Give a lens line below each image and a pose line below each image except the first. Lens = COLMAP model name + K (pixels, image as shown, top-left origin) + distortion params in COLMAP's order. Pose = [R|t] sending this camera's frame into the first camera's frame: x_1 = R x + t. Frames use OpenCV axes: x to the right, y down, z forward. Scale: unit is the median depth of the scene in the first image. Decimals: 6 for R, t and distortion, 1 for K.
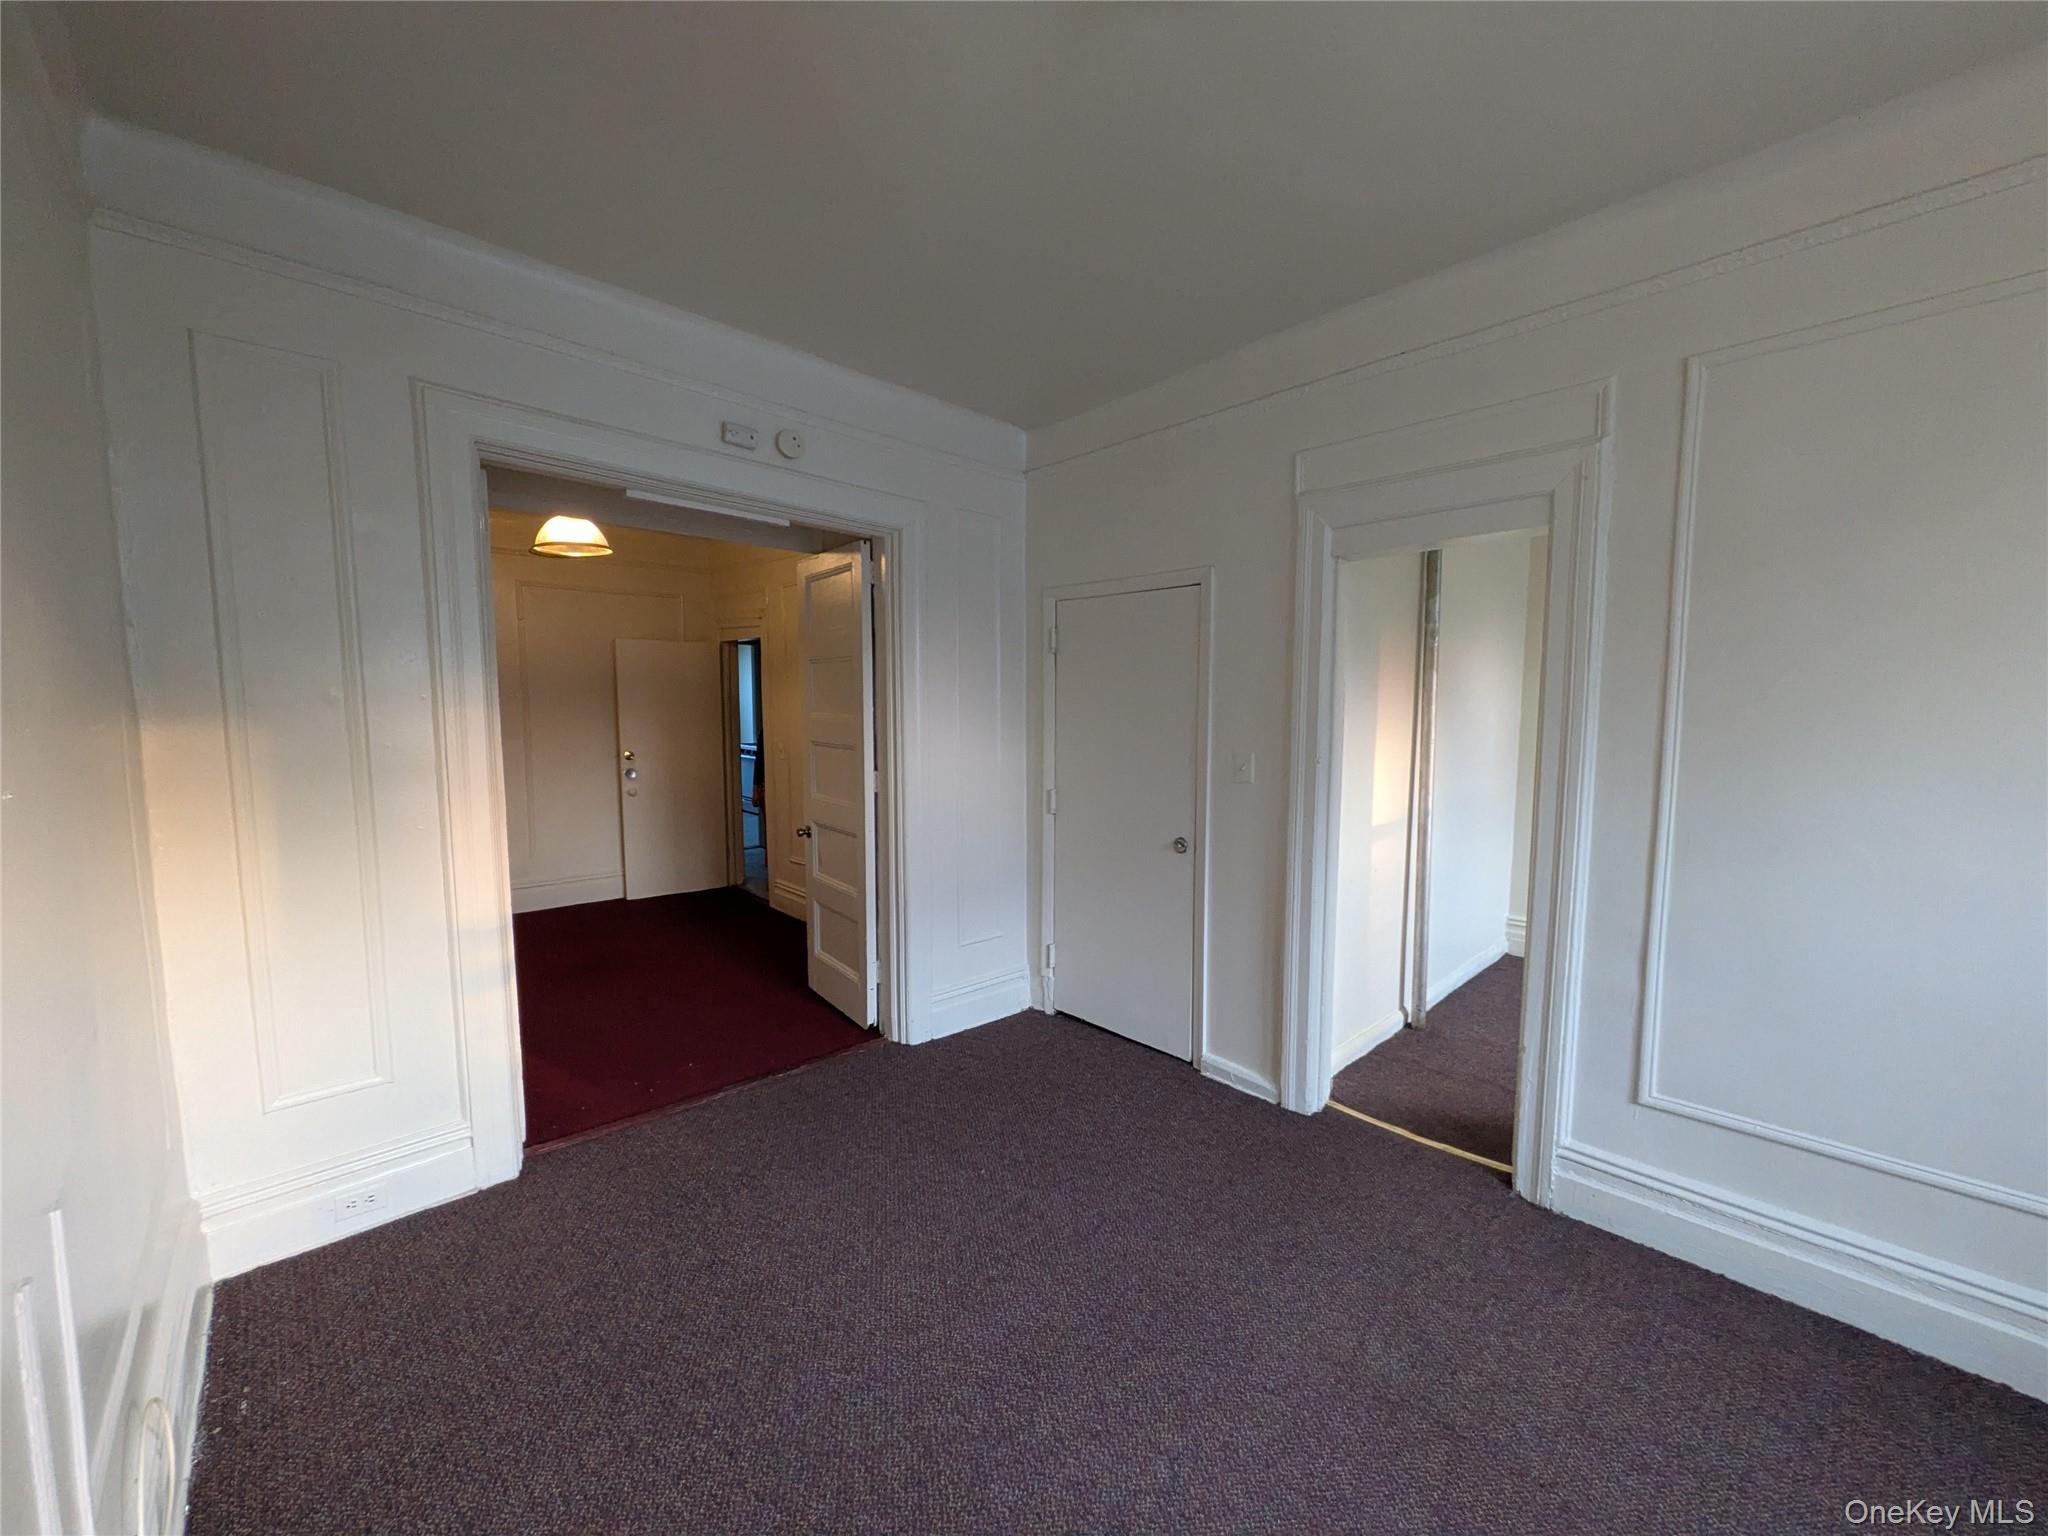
lens RADIAL K [[811.2, 0, 1024.0], [0, 811.2, 768.0], [0, 0, 1]] dist [0.000815, 0.000030]
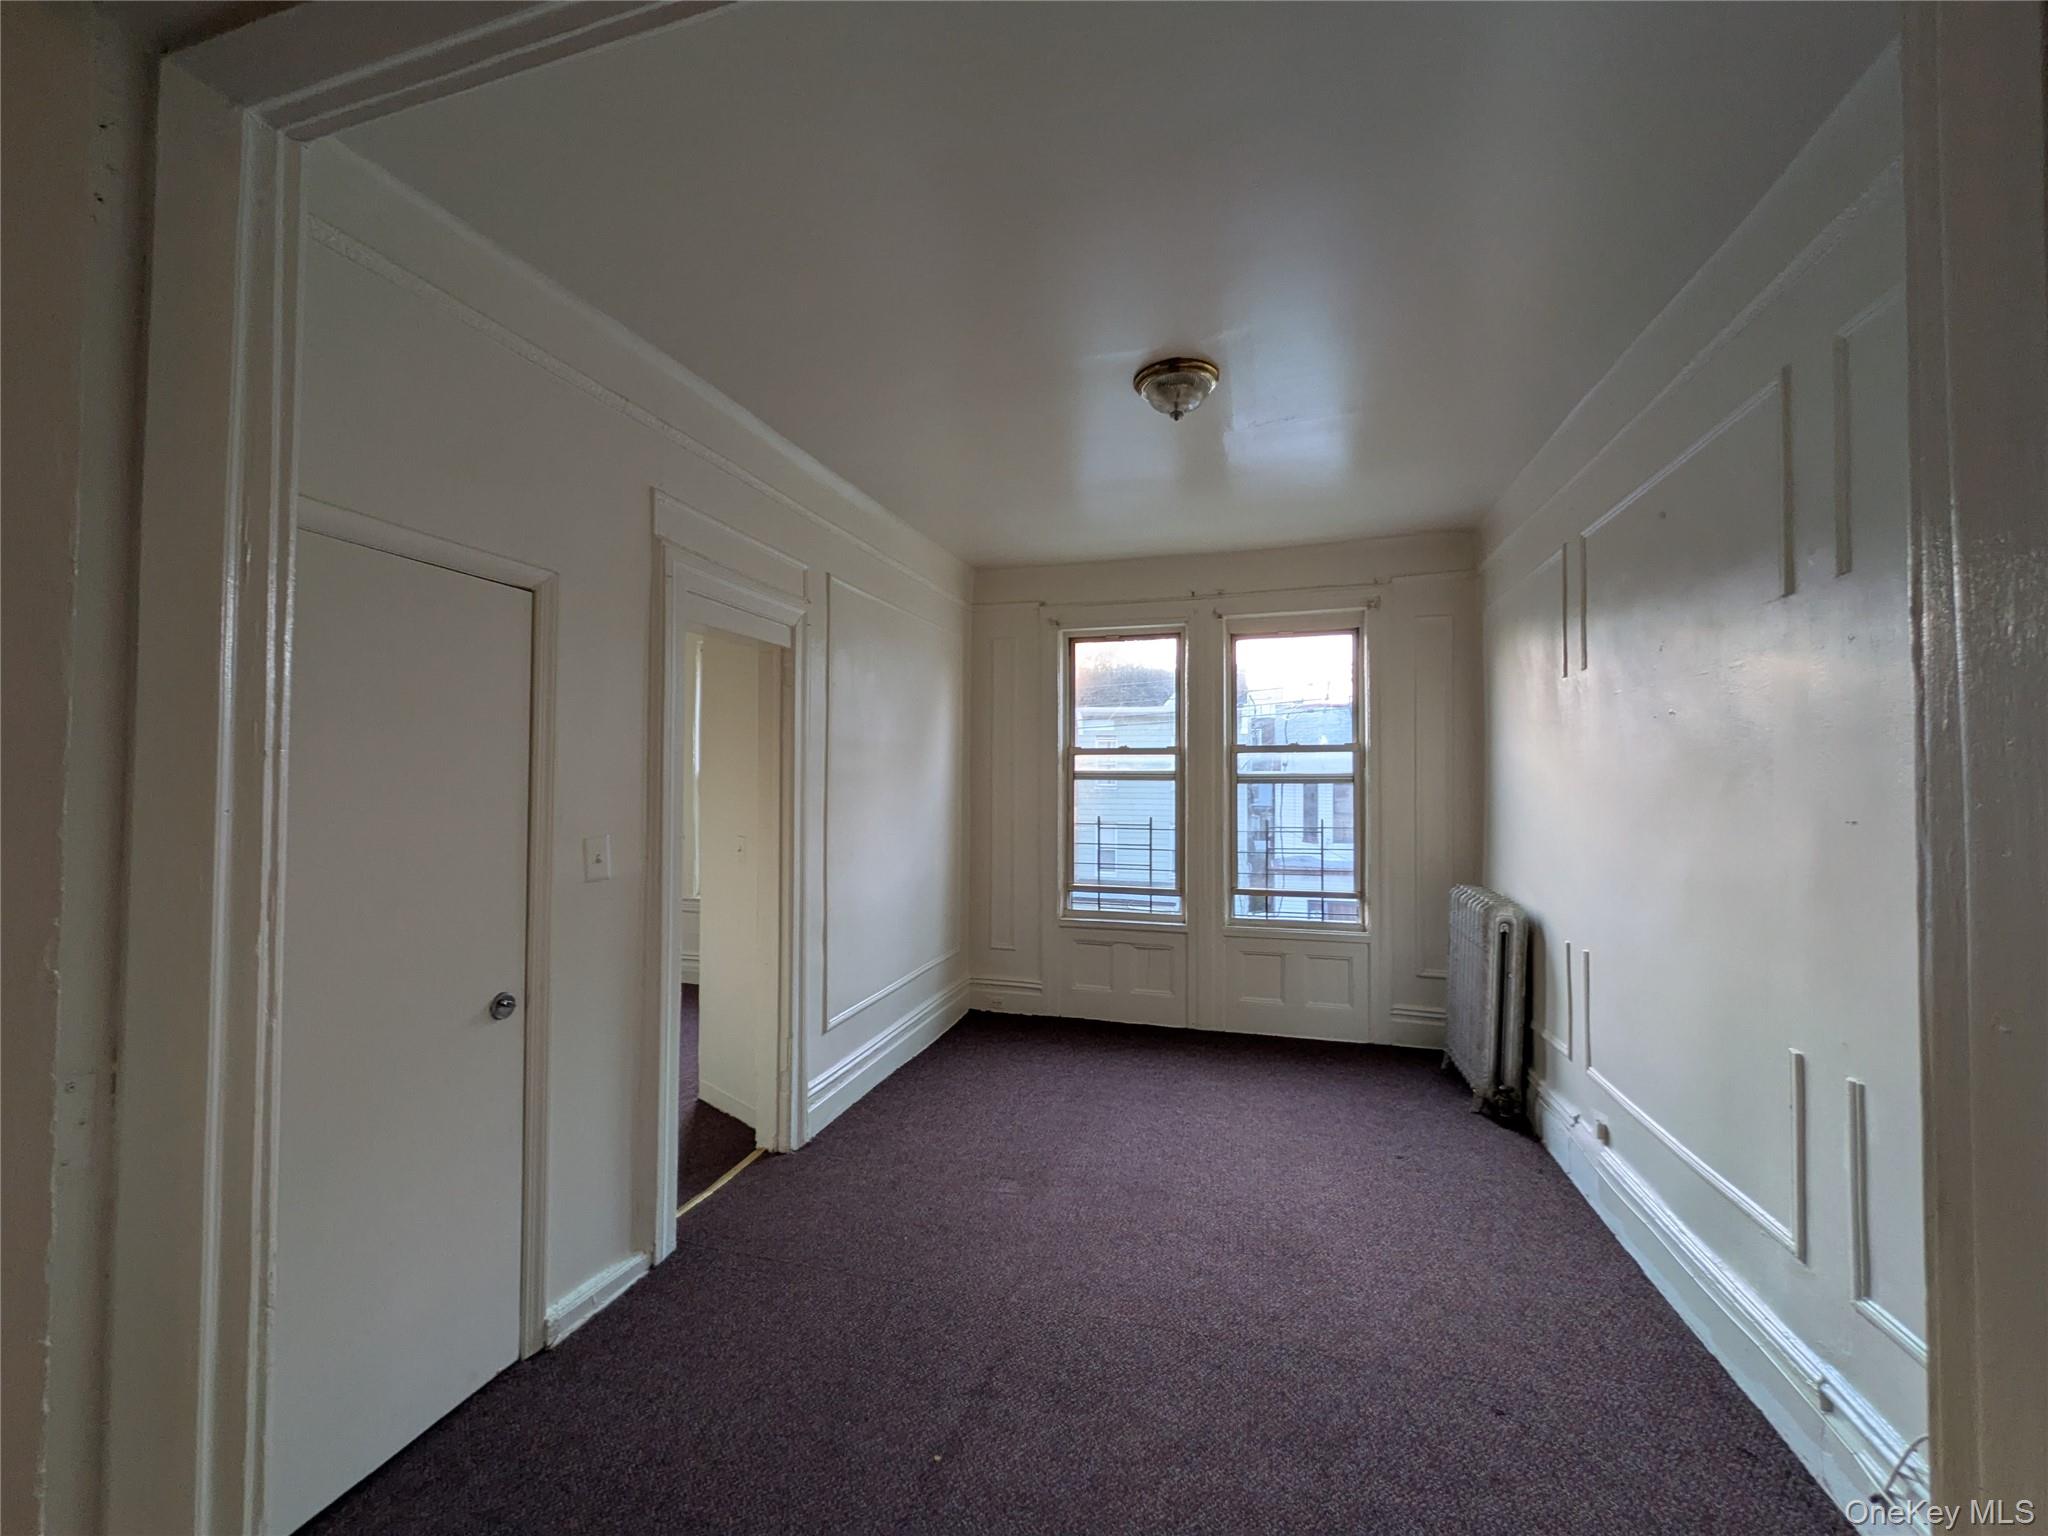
lens RADIAL K [[811.2, 0, 1024.0], [0, 811.2, 768.0], [0, 0, 1]] dist [0.000815, 0.000030]
pose [[-0.520088, 0.017573, 0.853932, -0.583460], [0.063482, 0.997818, 0.018130, -0.074300], [-0.851750, 0.063638, -0.520069, 1.082146]]
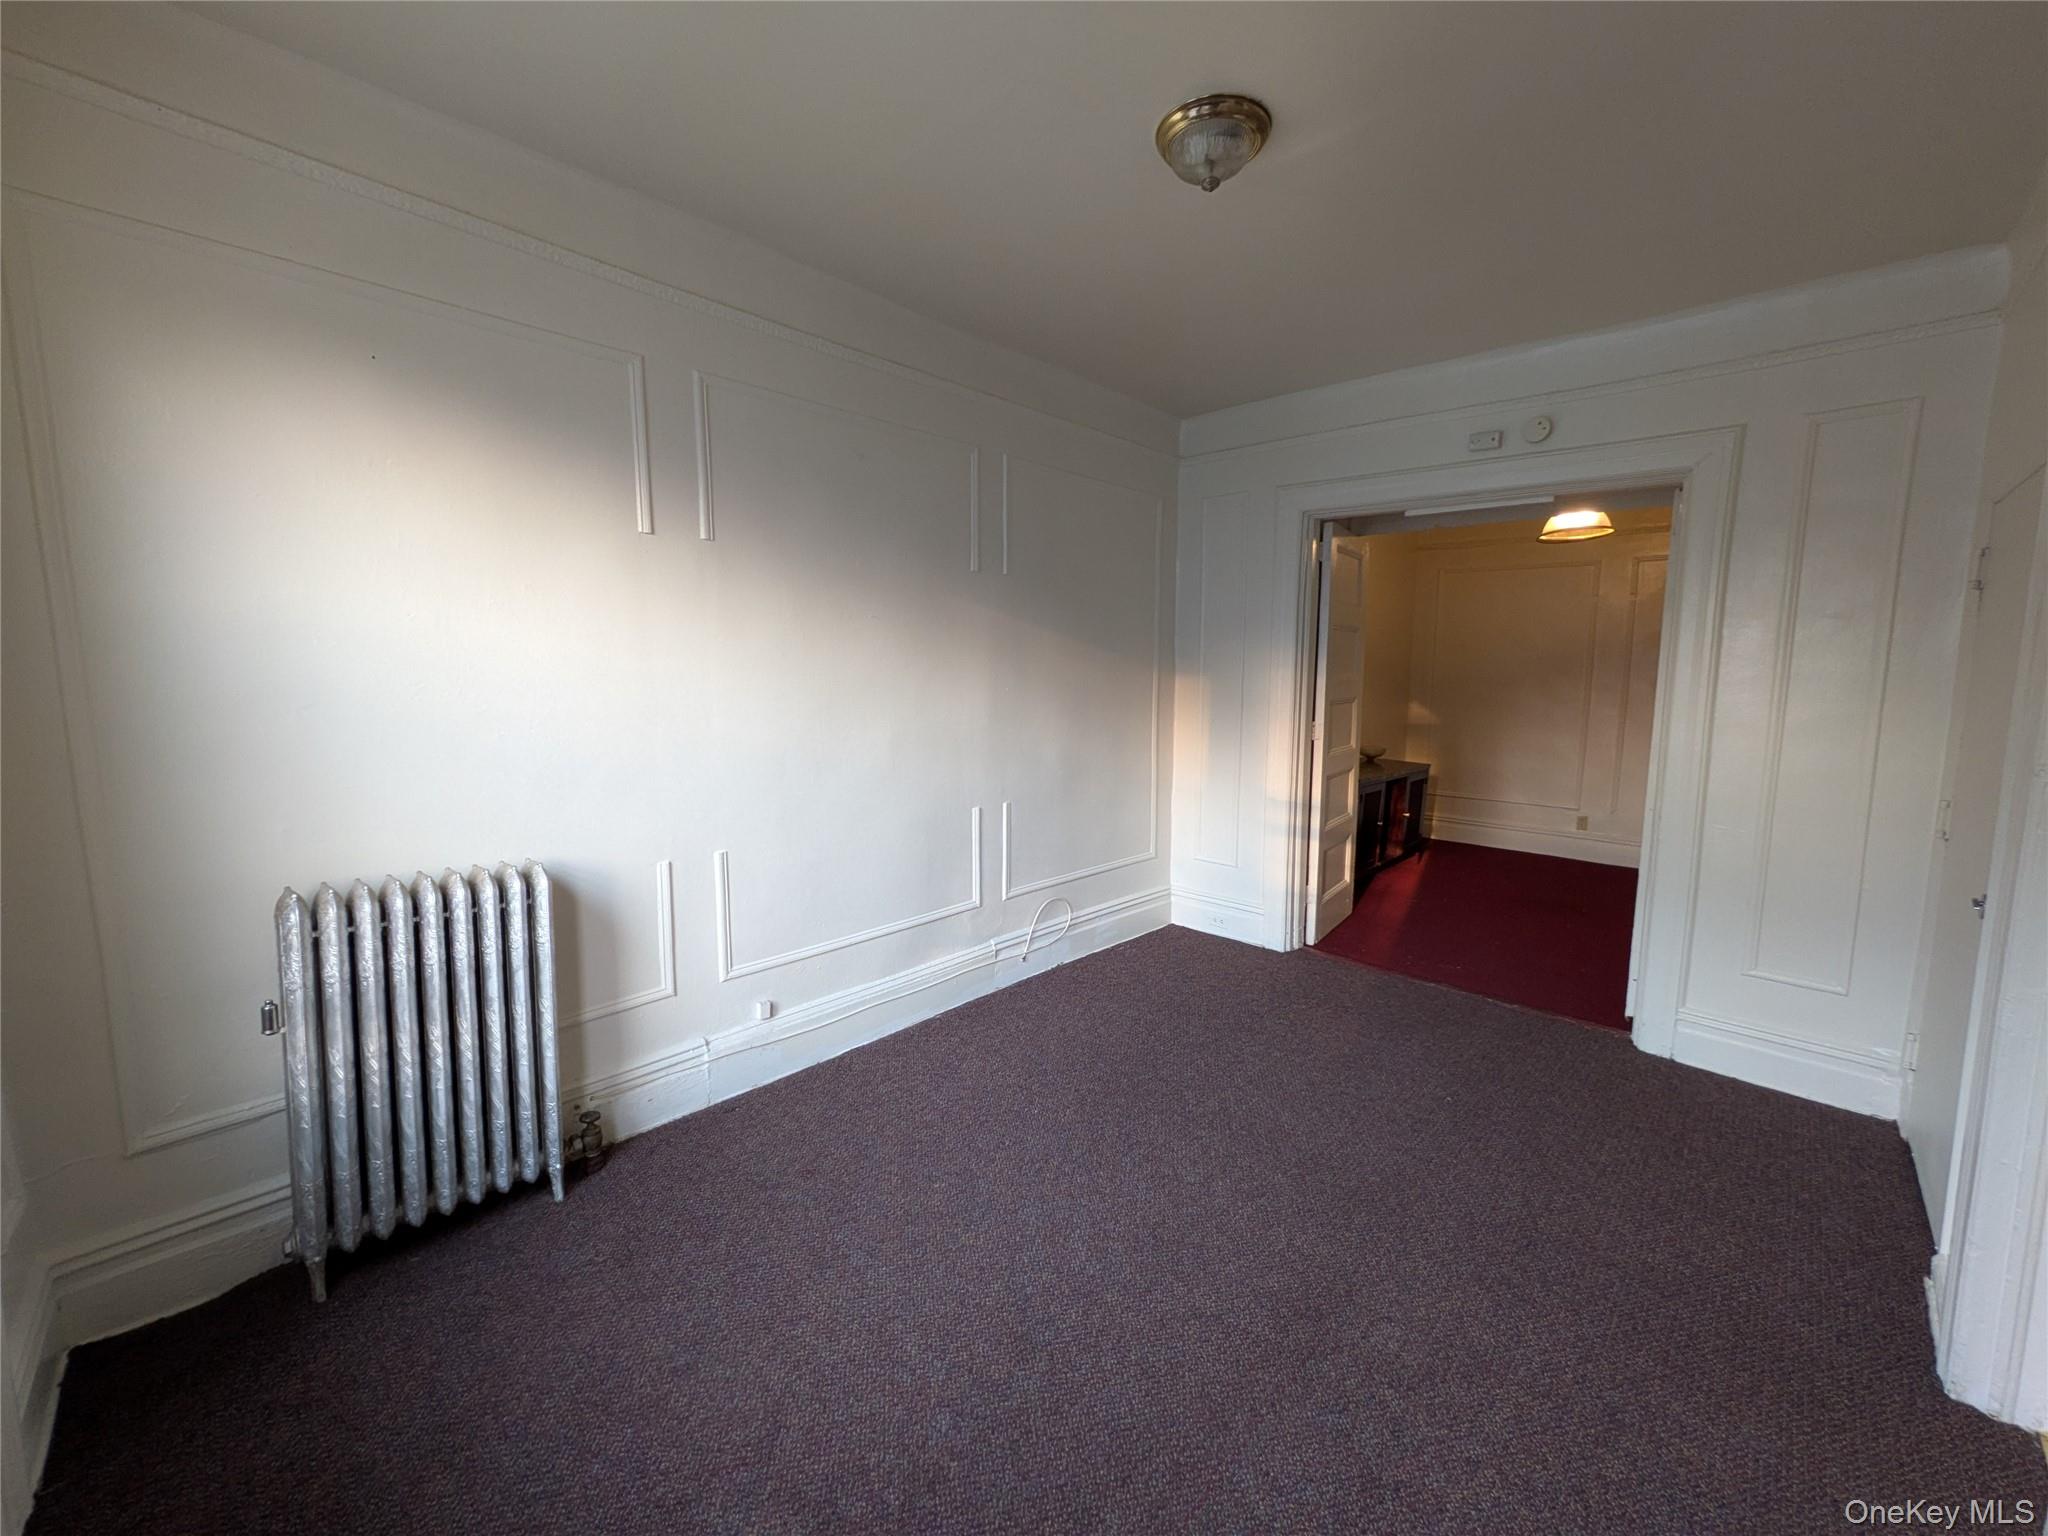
lens RADIAL K [[811.2, 0, 1024.0], [0, 811.2, 768.0], [0, 0, 1]] dist [0.000815, 0.000030]
pose [[0.057992, 0.121912, -0.990845, 0.800819], [-0.085794, 0.989452, 0.116719, -0.017730], [0.994624, 0.078239, 0.067839, 0.273488]]
